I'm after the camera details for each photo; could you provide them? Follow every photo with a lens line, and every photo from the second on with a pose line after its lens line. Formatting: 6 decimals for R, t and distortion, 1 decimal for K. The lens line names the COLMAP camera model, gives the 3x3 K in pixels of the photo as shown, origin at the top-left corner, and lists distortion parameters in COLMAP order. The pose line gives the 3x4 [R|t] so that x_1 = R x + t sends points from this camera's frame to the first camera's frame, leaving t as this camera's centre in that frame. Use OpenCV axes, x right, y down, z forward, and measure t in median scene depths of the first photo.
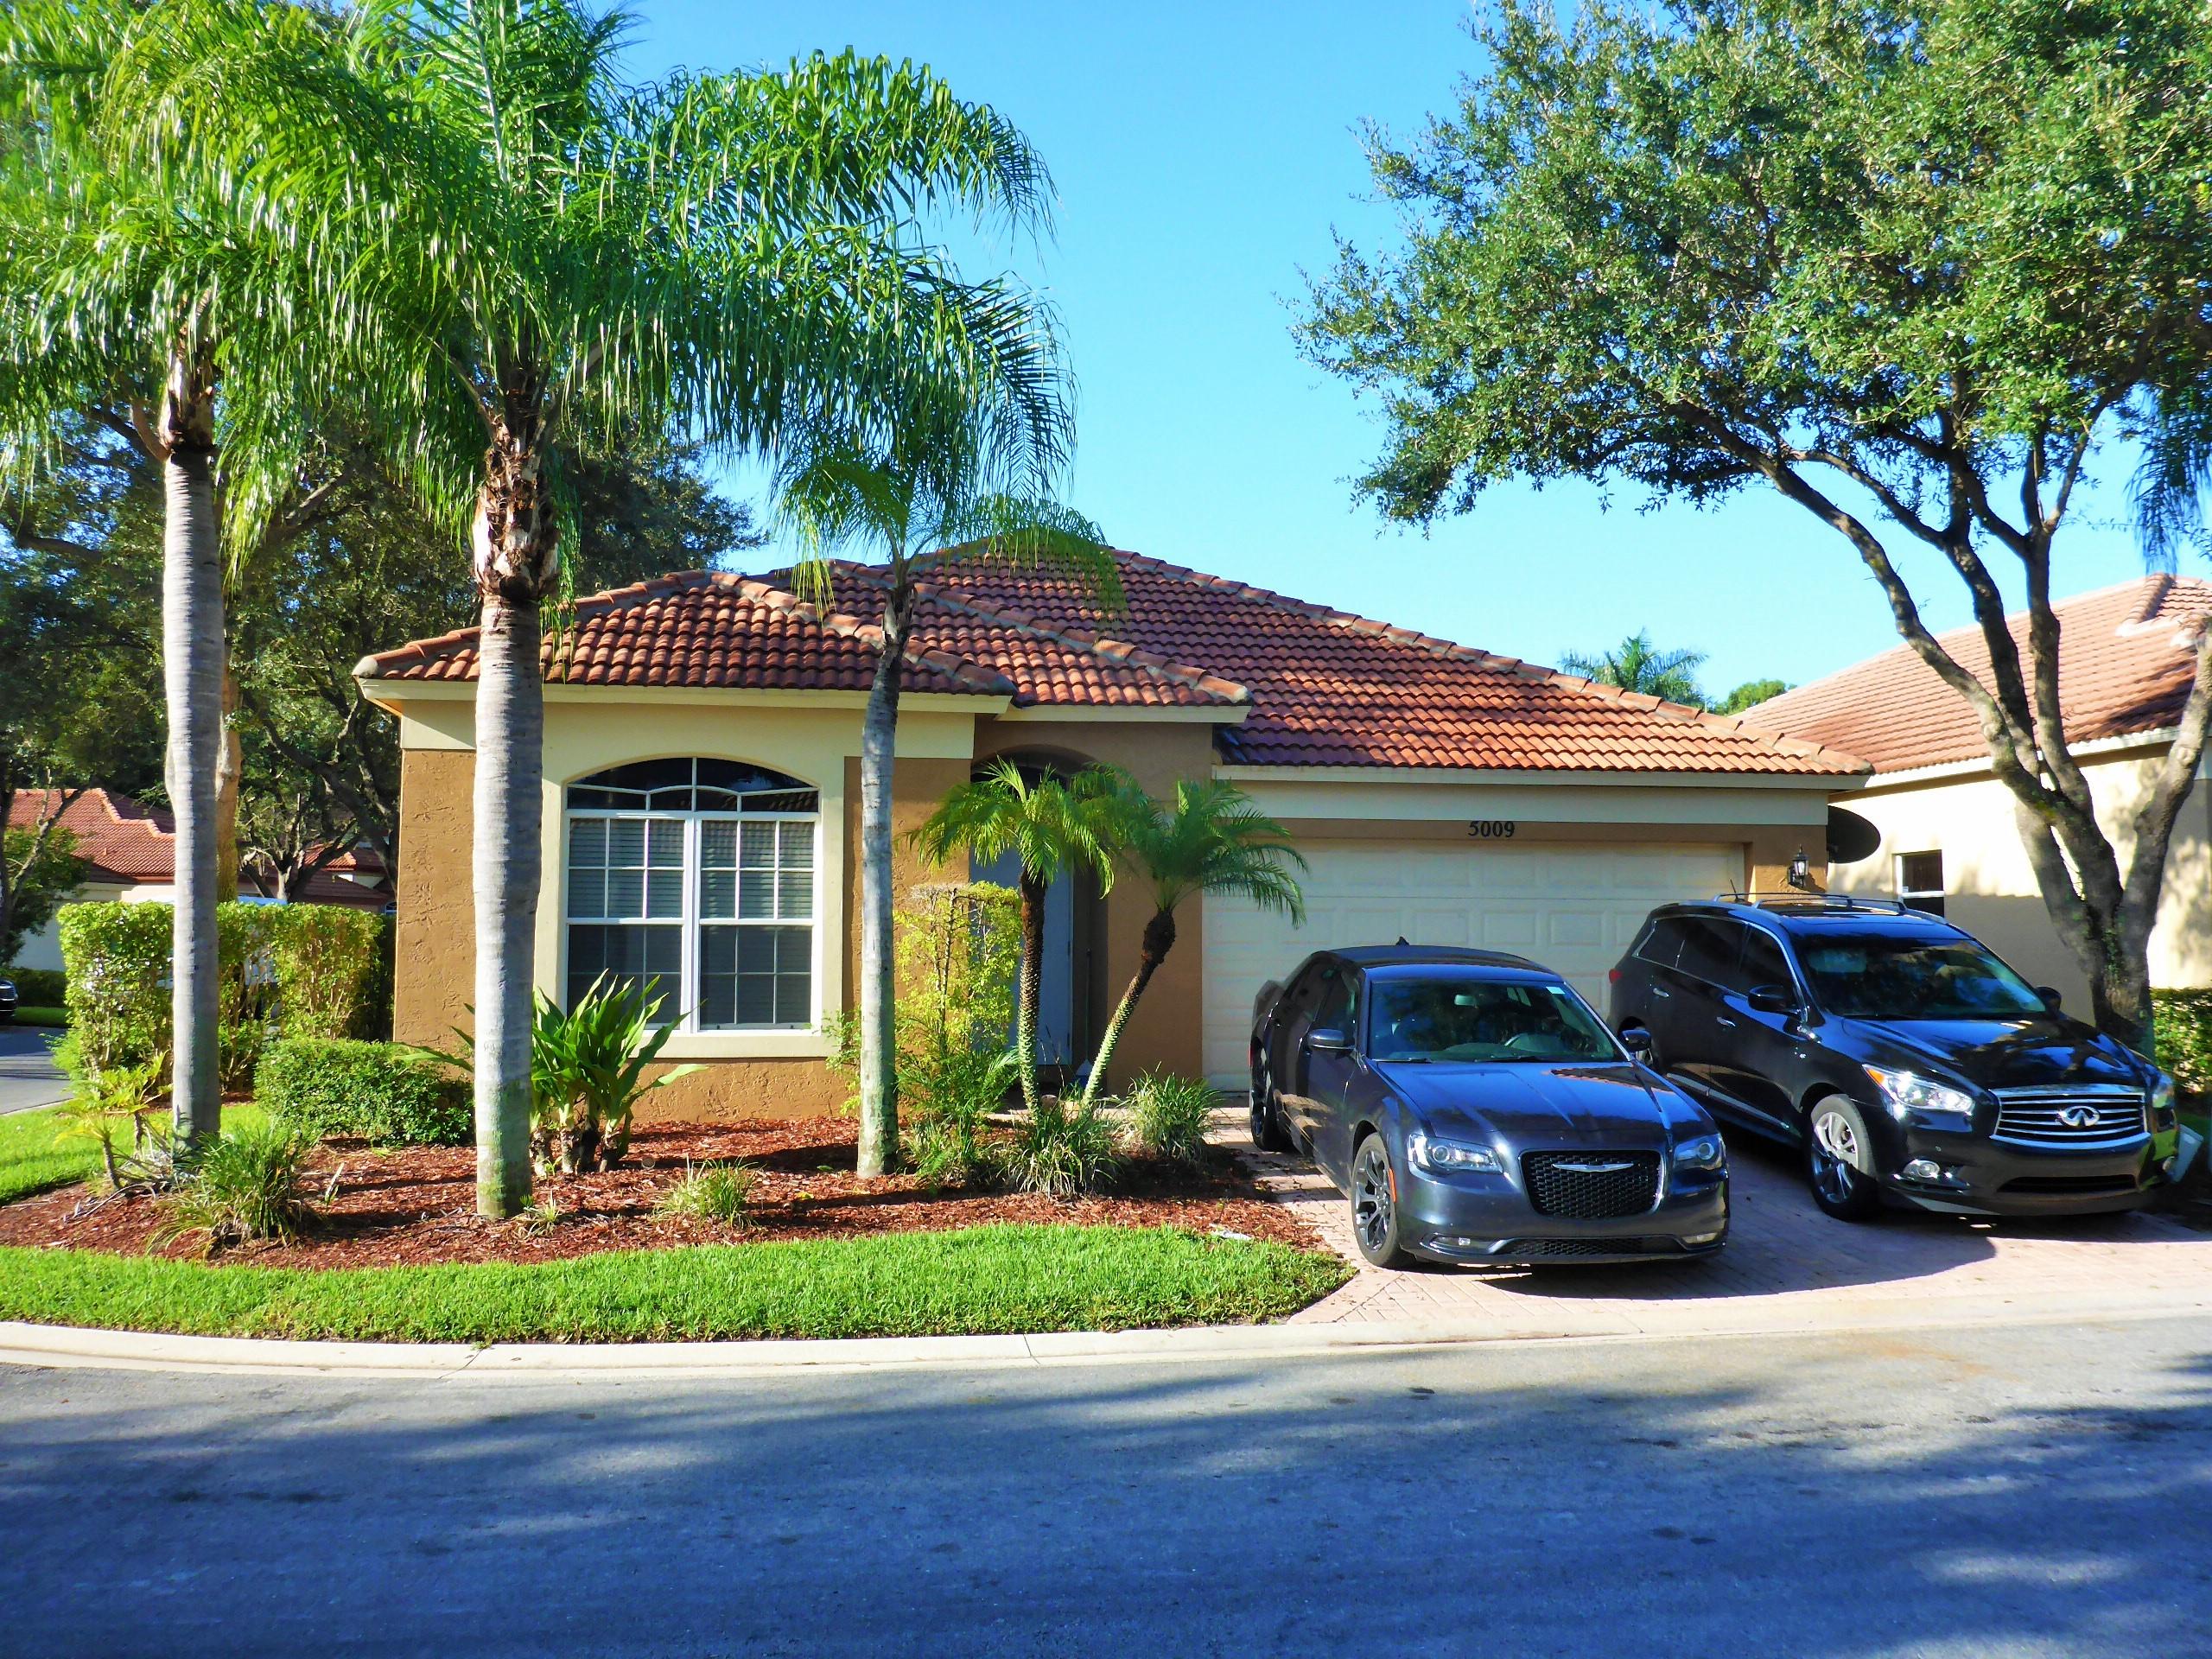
lens RADIAL K [[1826.9, 0, 1106.0], [0, 1826.9, 829.5], [0, 0, 1]] dist [-0.058995, 0.296196]
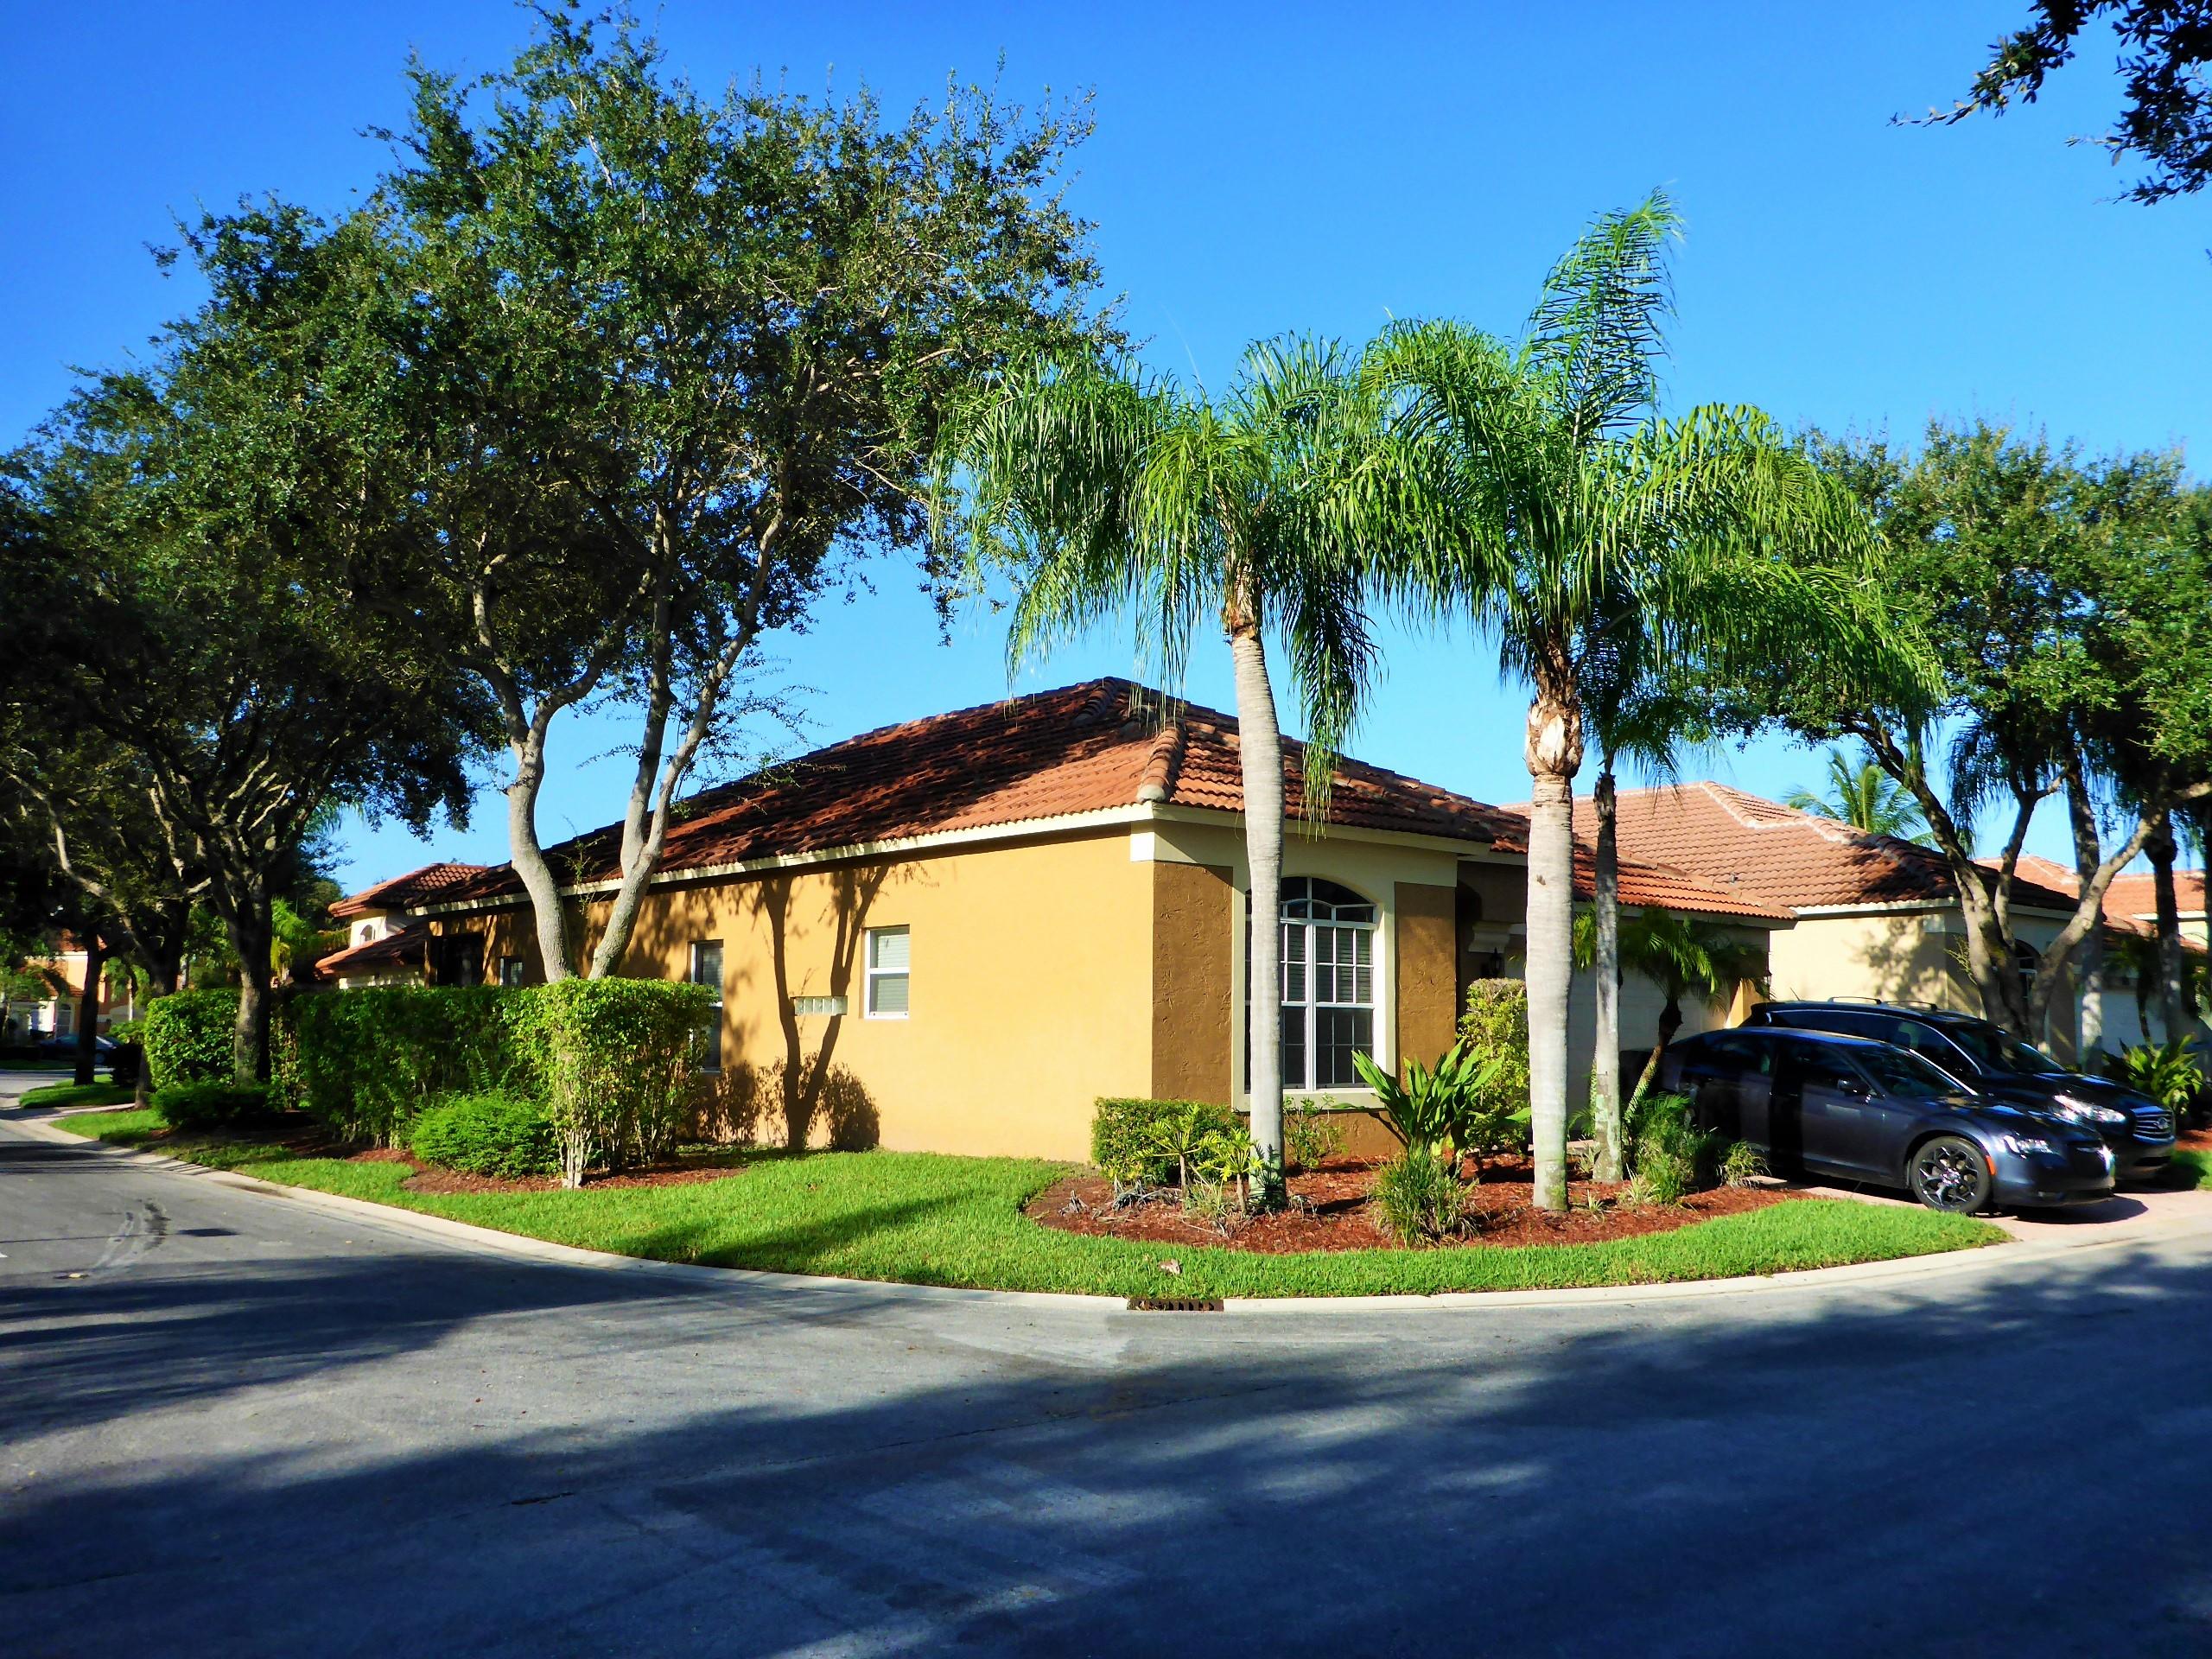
lens RADIAL K [[1826.9, 0, 1106.0], [0, 1826.9, 829.5], [0, 0, 1]] dist [-0.058995, 0.296196]
pose [[0.872154, 0.065740, 0.484794, -0.984335], [-0.047746, 0.997638, -0.049387, -0.002439], [-0.486896, 0.019926, 0.873233, -0.057419]]
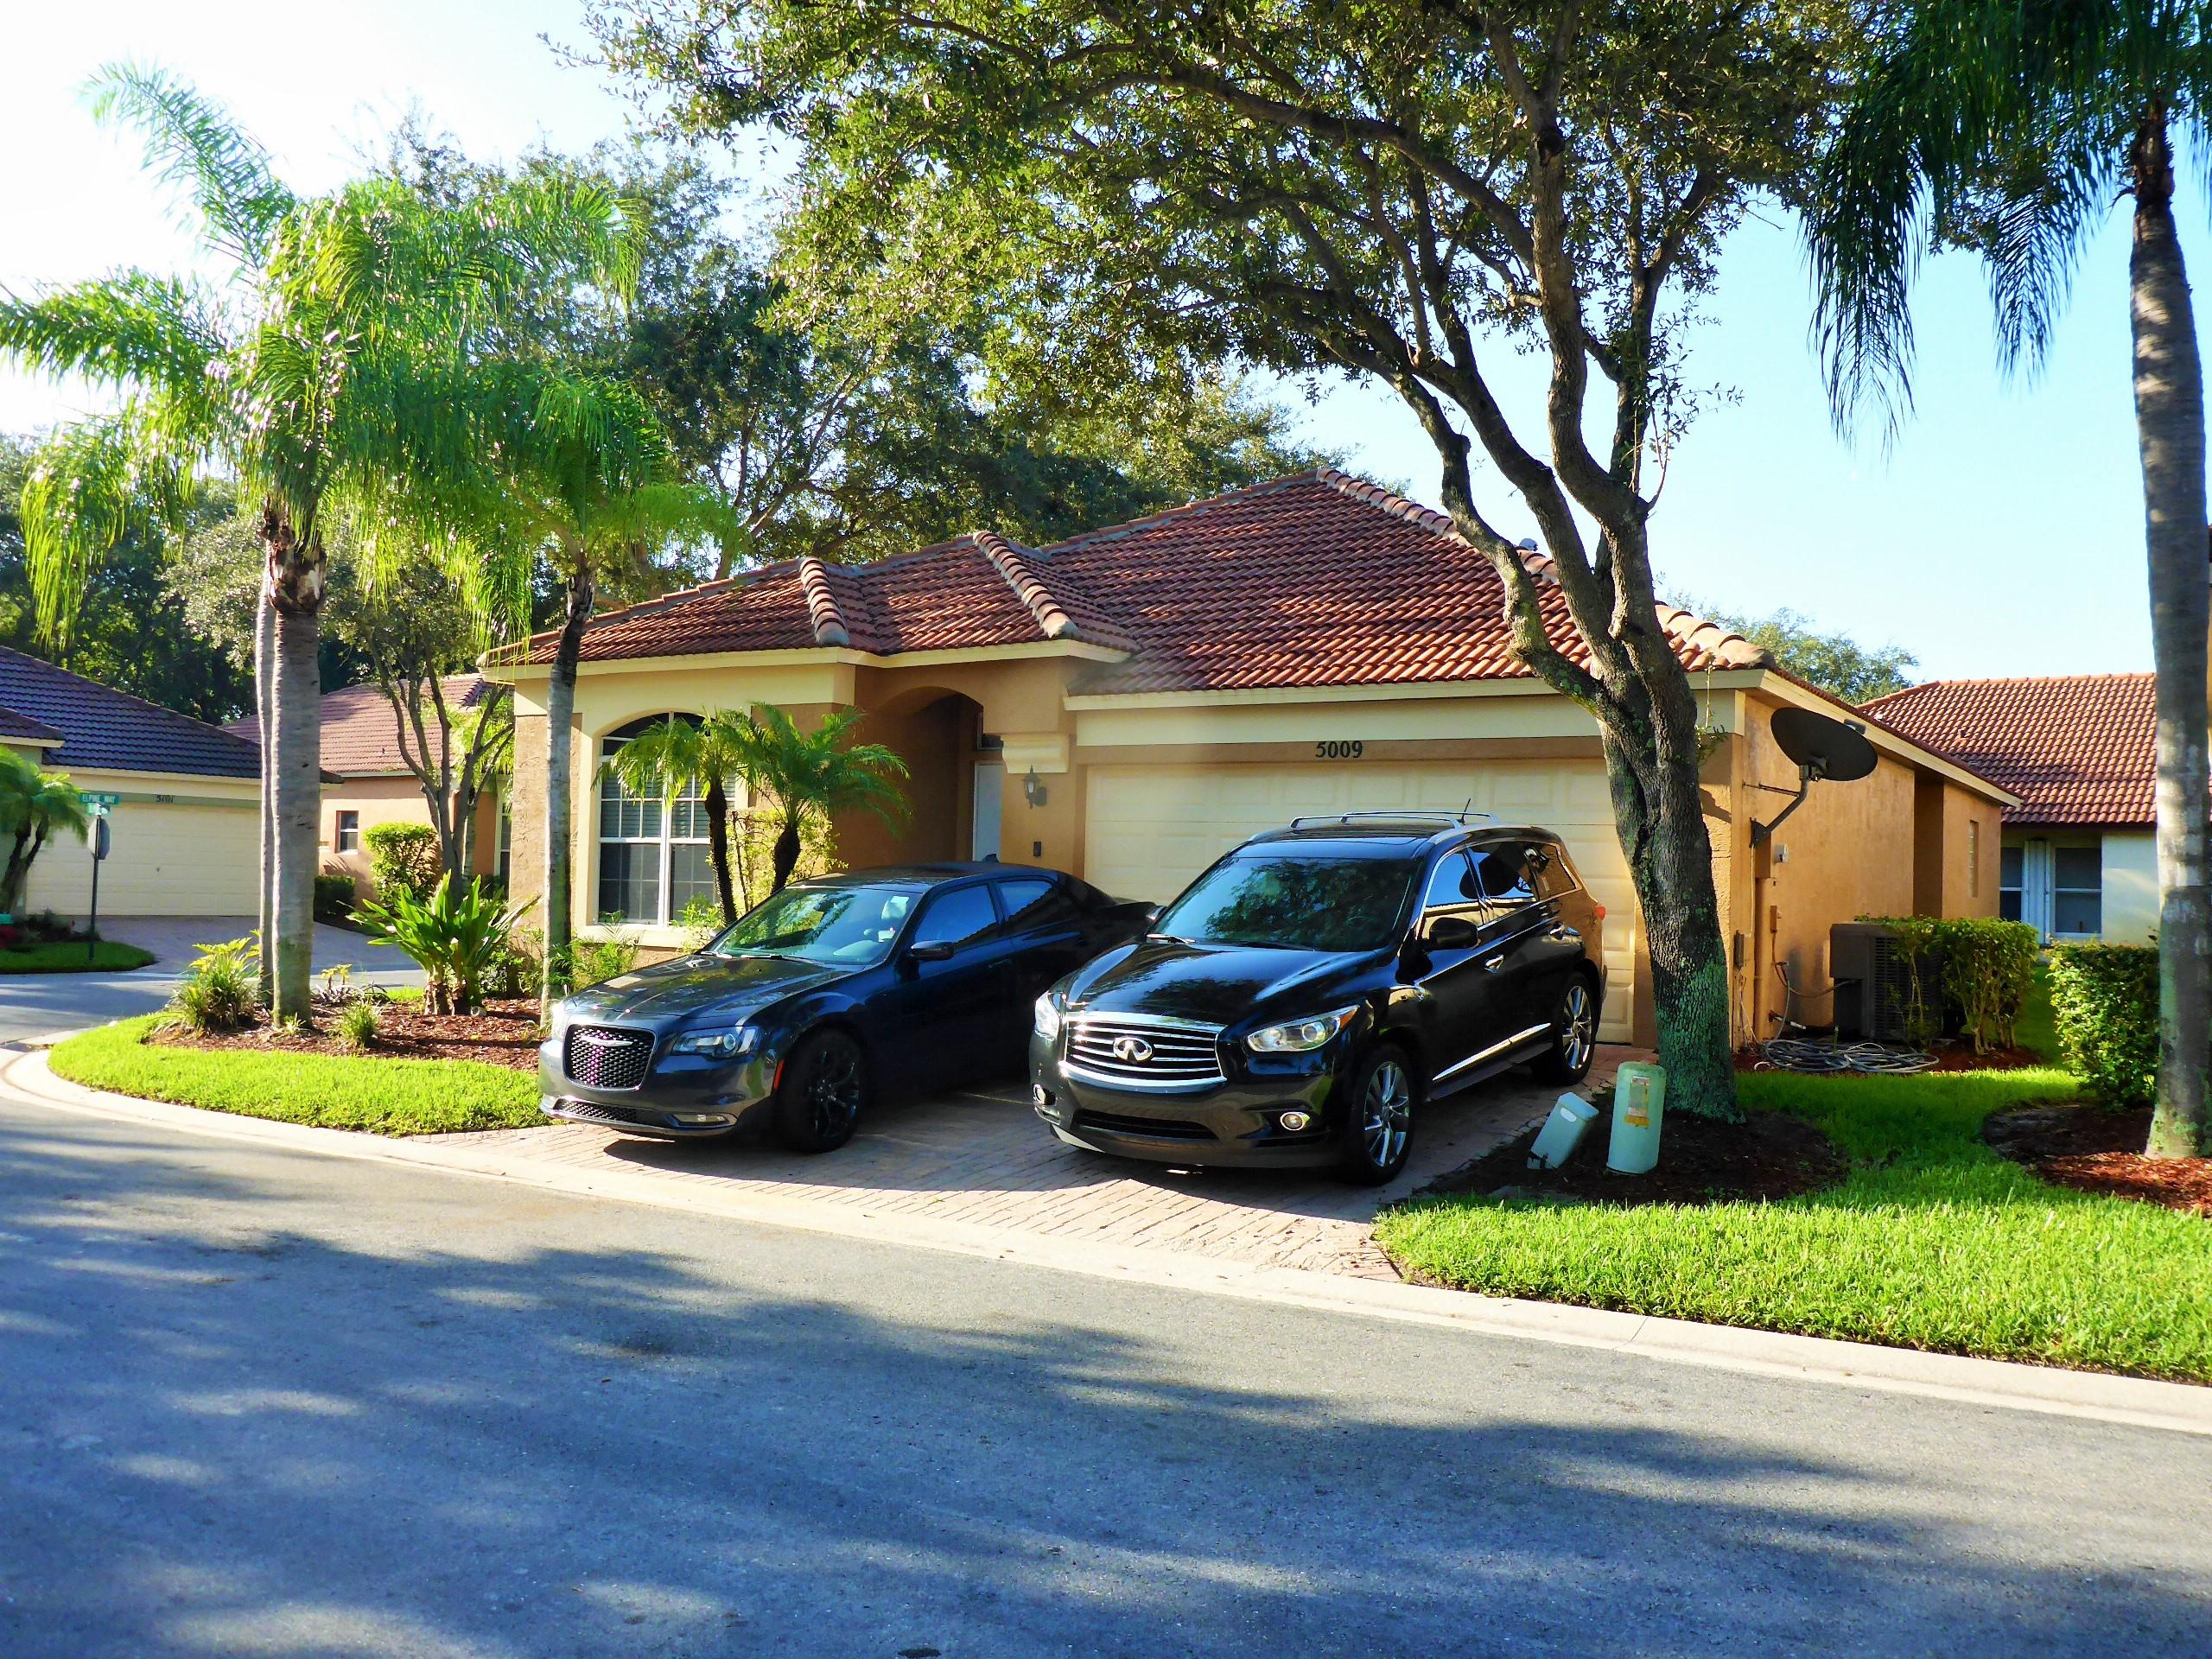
lens RADIAL K [[1826.9, 0, 1106.0], [0, 1826.9, 829.5], [0, 0, 1]] dist [-0.058995, 0.296196]
pose [[0.743042, -0.001073, -0.669244, 0.855505], [0.018199, 0.999661, 0.018604, 0.024204], [0.668997, -0.026003, 0.742810, 0.256393]]
